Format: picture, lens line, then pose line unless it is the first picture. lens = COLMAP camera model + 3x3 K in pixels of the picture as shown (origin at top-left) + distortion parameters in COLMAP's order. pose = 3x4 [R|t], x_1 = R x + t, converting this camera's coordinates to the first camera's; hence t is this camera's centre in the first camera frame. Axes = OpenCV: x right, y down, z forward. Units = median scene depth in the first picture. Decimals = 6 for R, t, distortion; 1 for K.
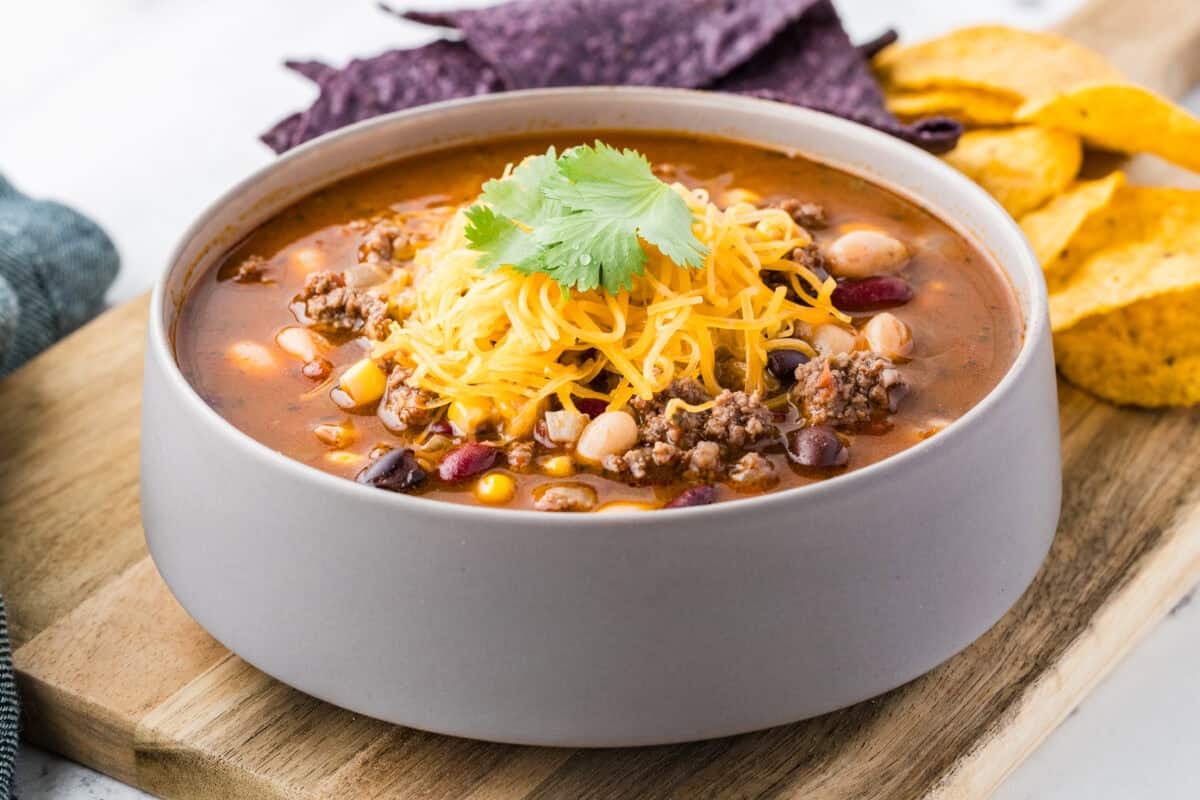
lens RADIAL K [[3805.8, 0, 600.0], [0, 3805.8, 400.0], [0, 0, 1]] dist [-0.124673, 2.418380]
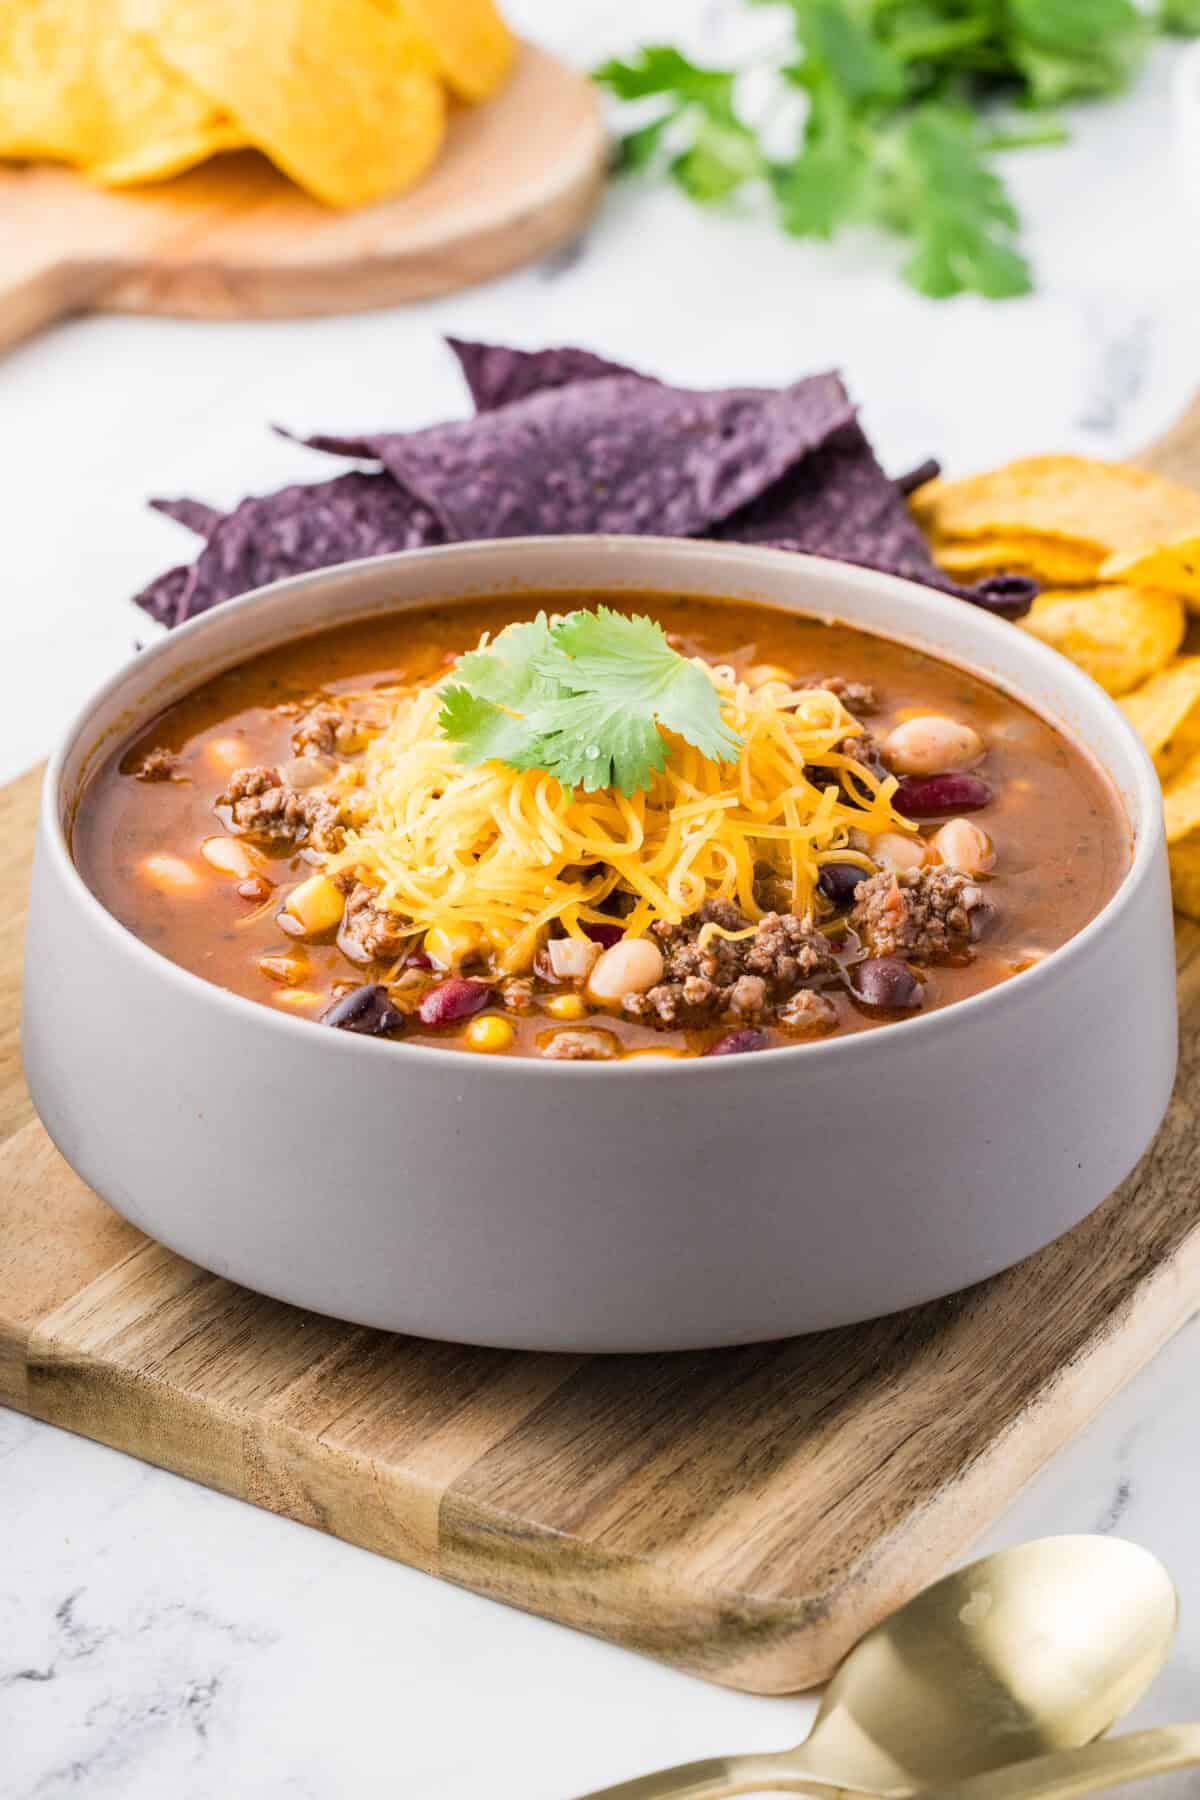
lens RADIAL K [[5435.8, 0, 600.0], [0, 5435.8, 900.0], [0, 0, 1]] dist [0.071061, -0.279648]
pose [[0.999323, -0.000399, 0.036777, -0.043643], [0.000877, 0.999916, -0.012965, 0.009134], [-0.036769, 0.012988, 0.999239, -0.146595]]
